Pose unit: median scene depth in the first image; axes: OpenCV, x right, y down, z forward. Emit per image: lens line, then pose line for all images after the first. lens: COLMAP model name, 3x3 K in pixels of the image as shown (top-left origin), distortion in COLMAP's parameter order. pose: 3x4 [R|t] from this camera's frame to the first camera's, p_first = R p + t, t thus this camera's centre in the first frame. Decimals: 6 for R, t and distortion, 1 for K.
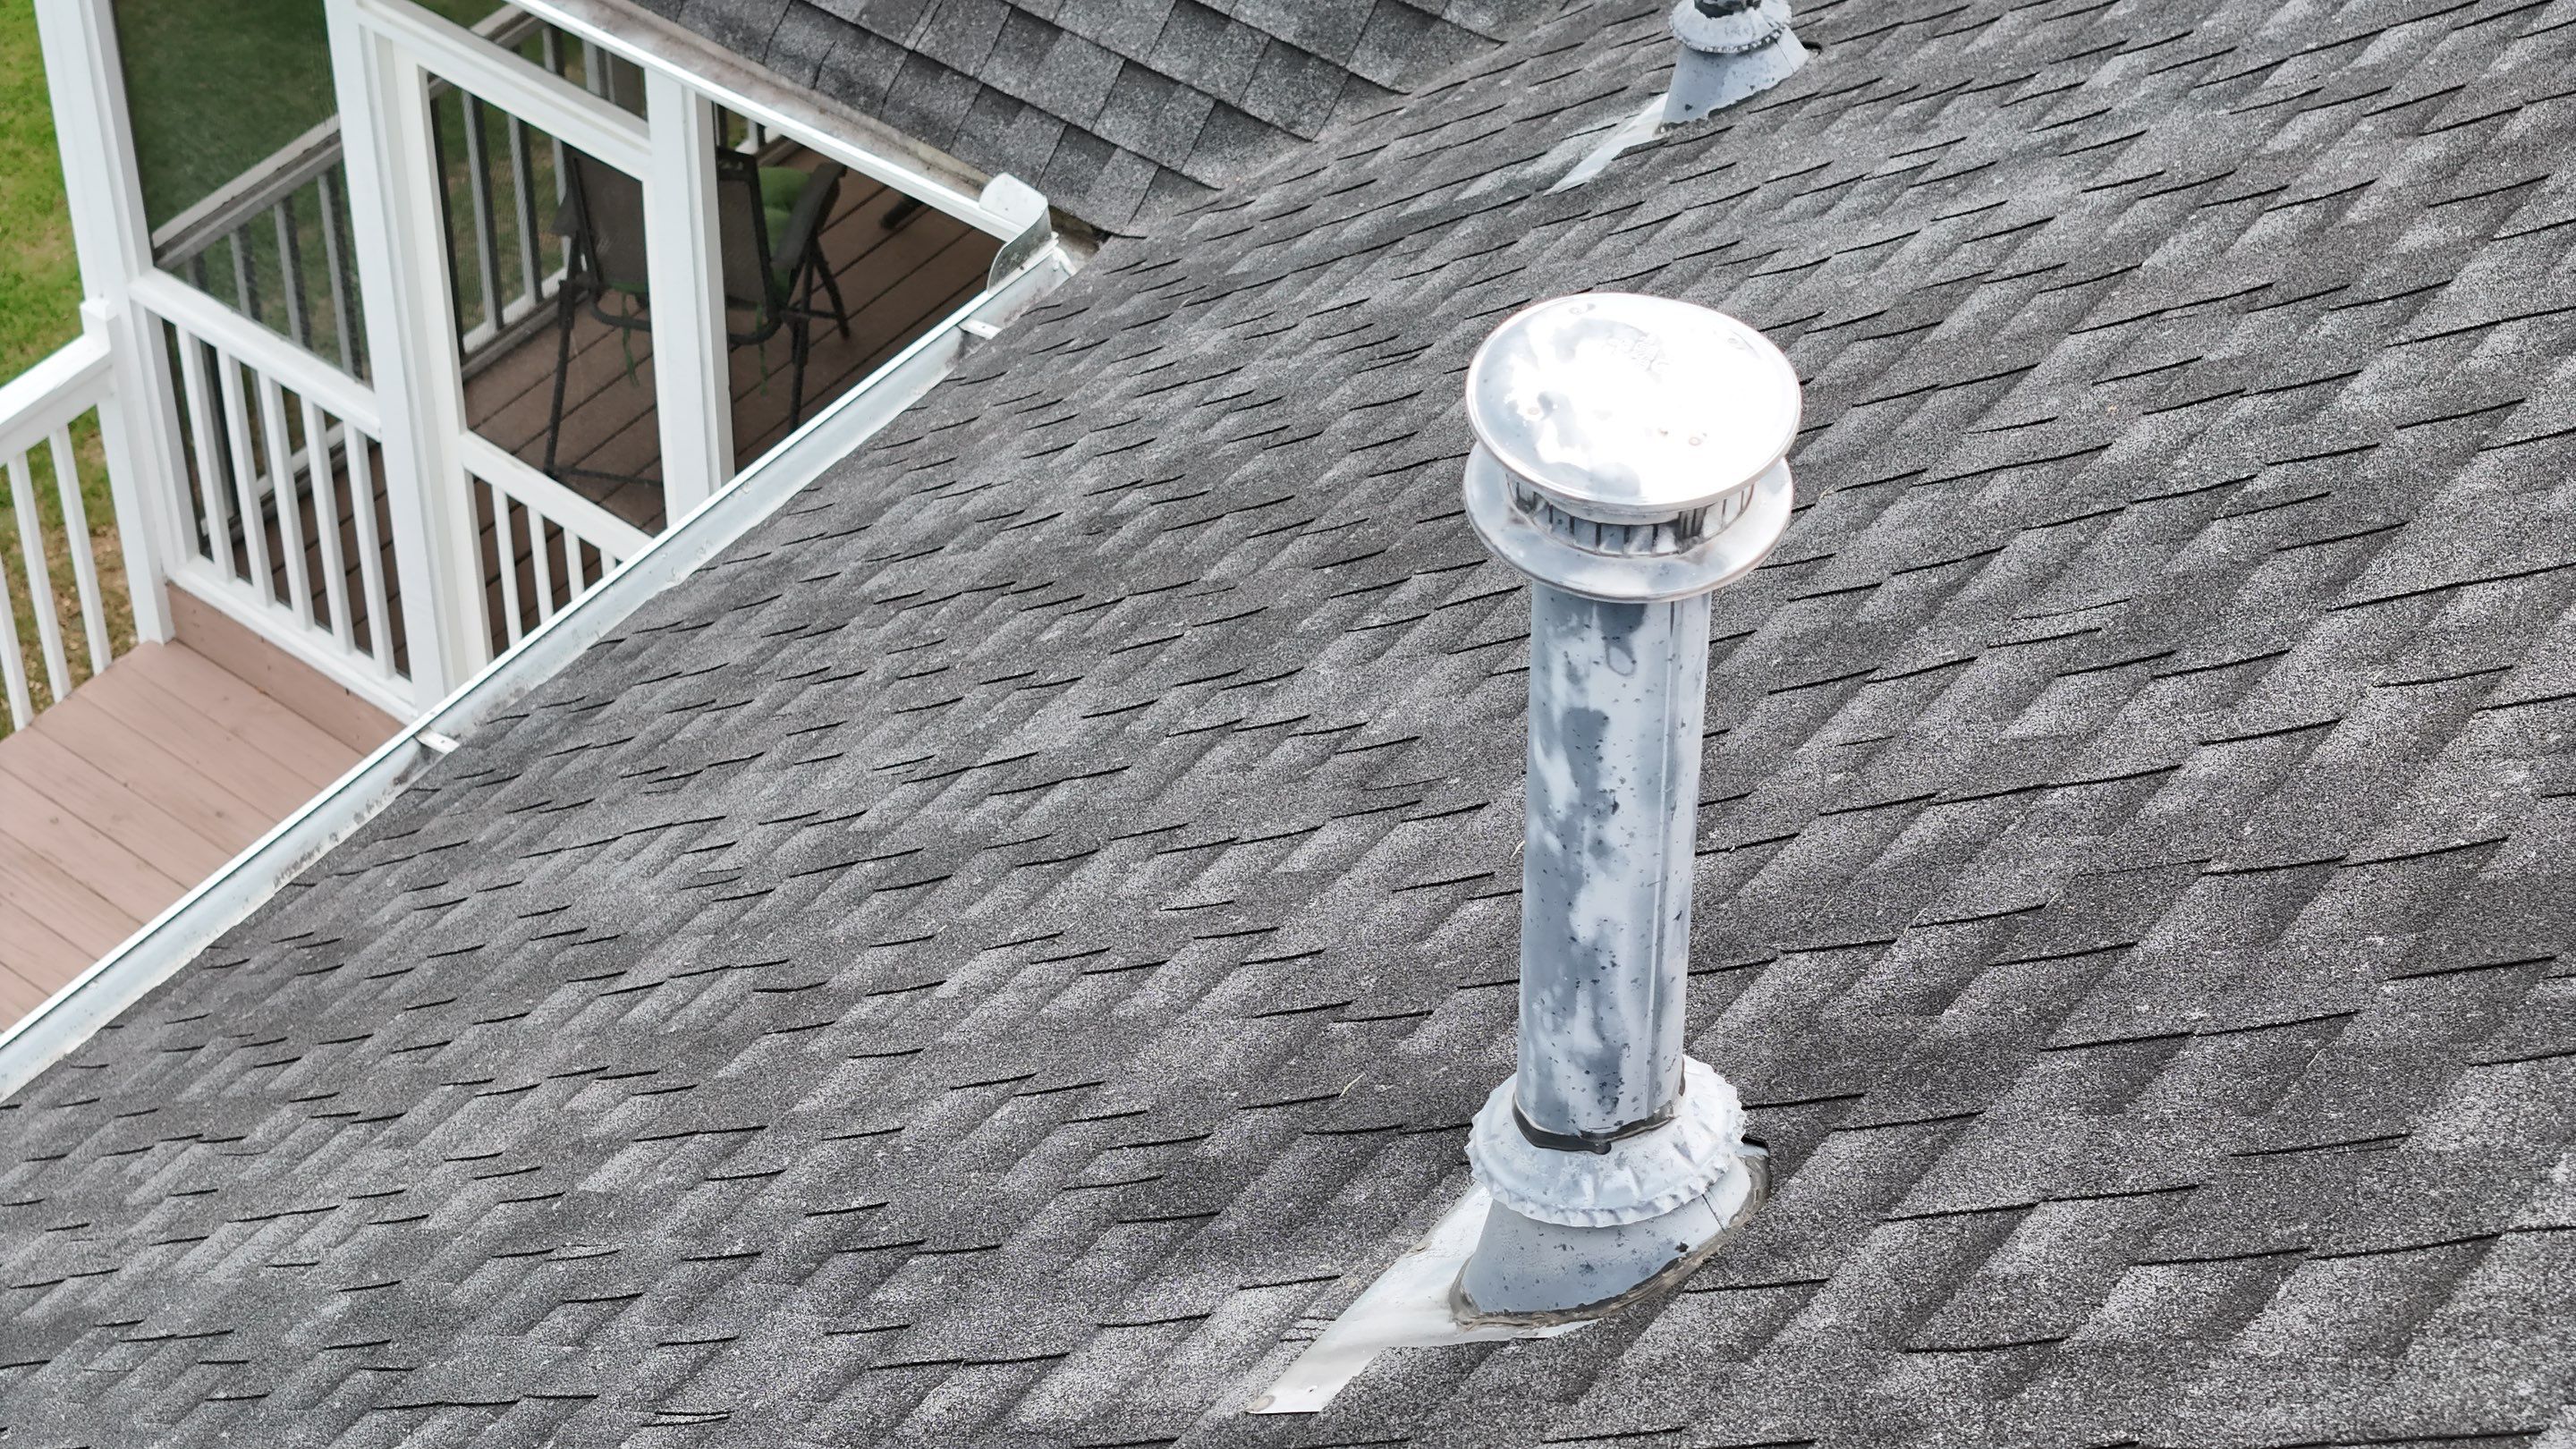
lens RADIAL K [[4912.3, 0, 1288.0], [0, 4912.3, 724.5], [0, 0, 1]] dist [-0.212428, -0.036035]
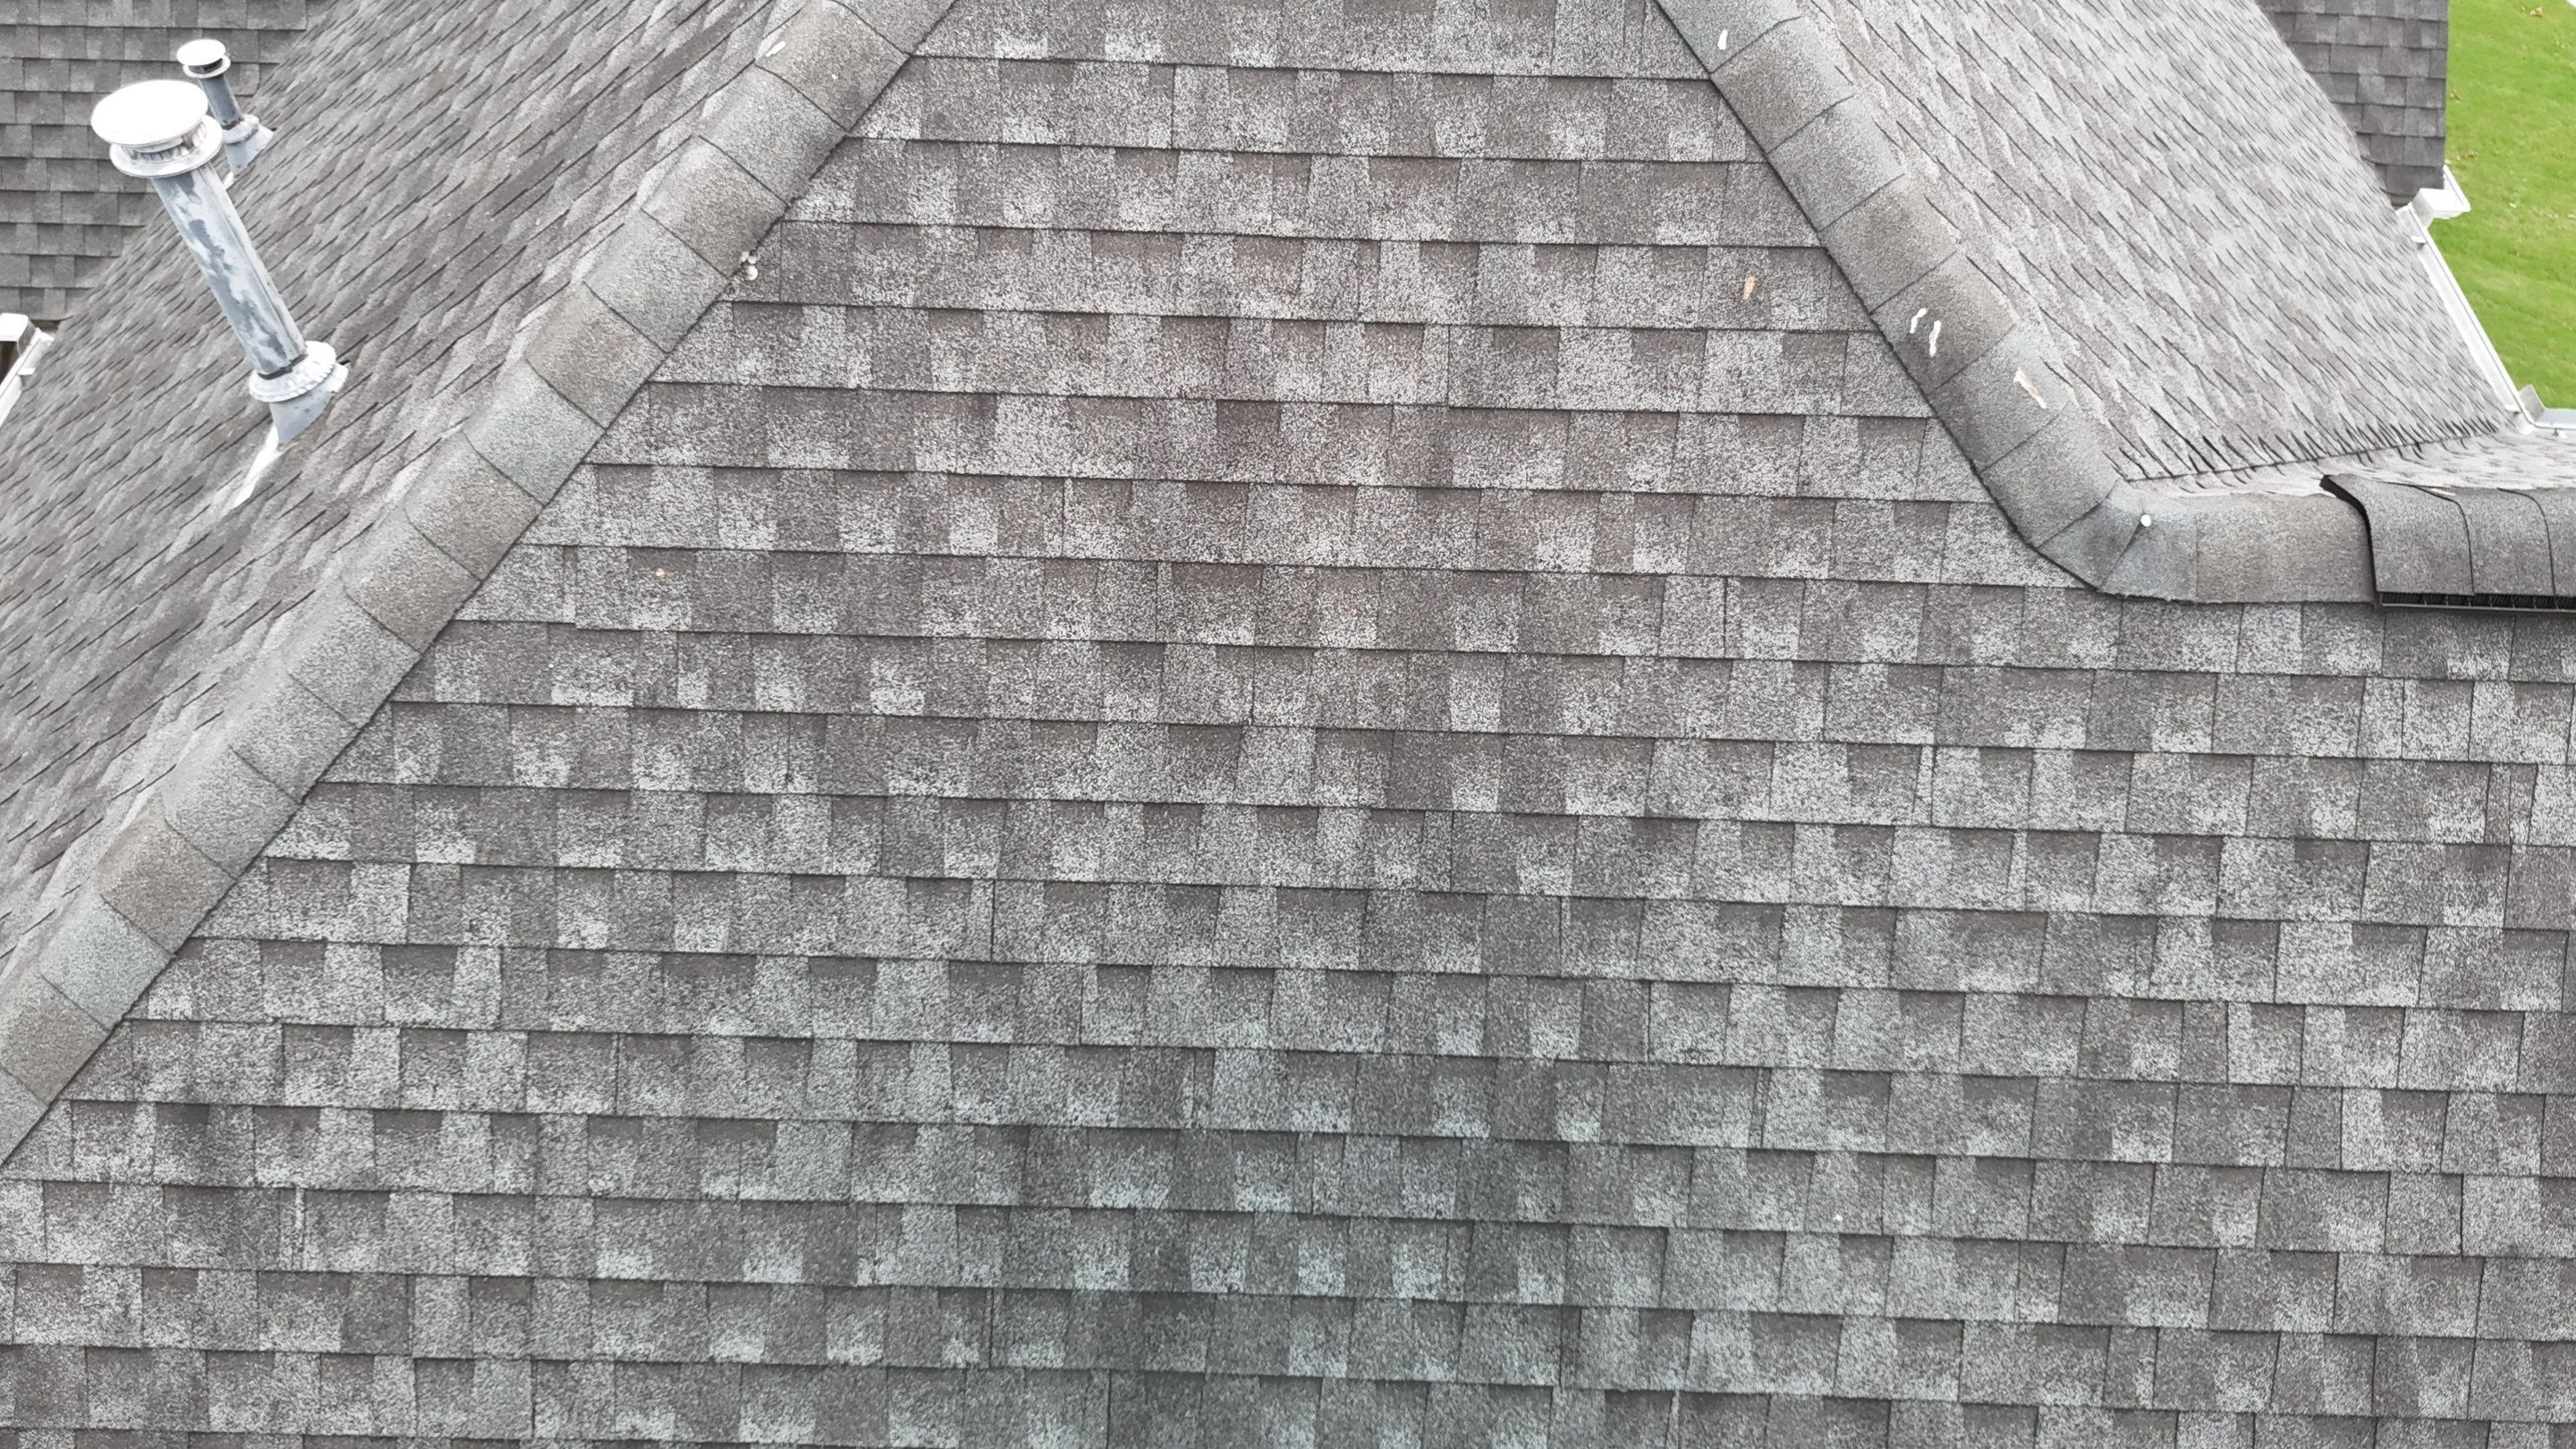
lens RADIAL K [[1887.9, 0, 1288.0], [0, 1887.9, 724.5], [0, 0, 1]] dist [0.111517, -0.118887]
pose [[0.807566, -0.454234, 0.376176, 0.010307], [0.406772, 0.890821, 0.202421, 0.262922], [-0.427052, -0.010450, 0.904167, -0.360729]]
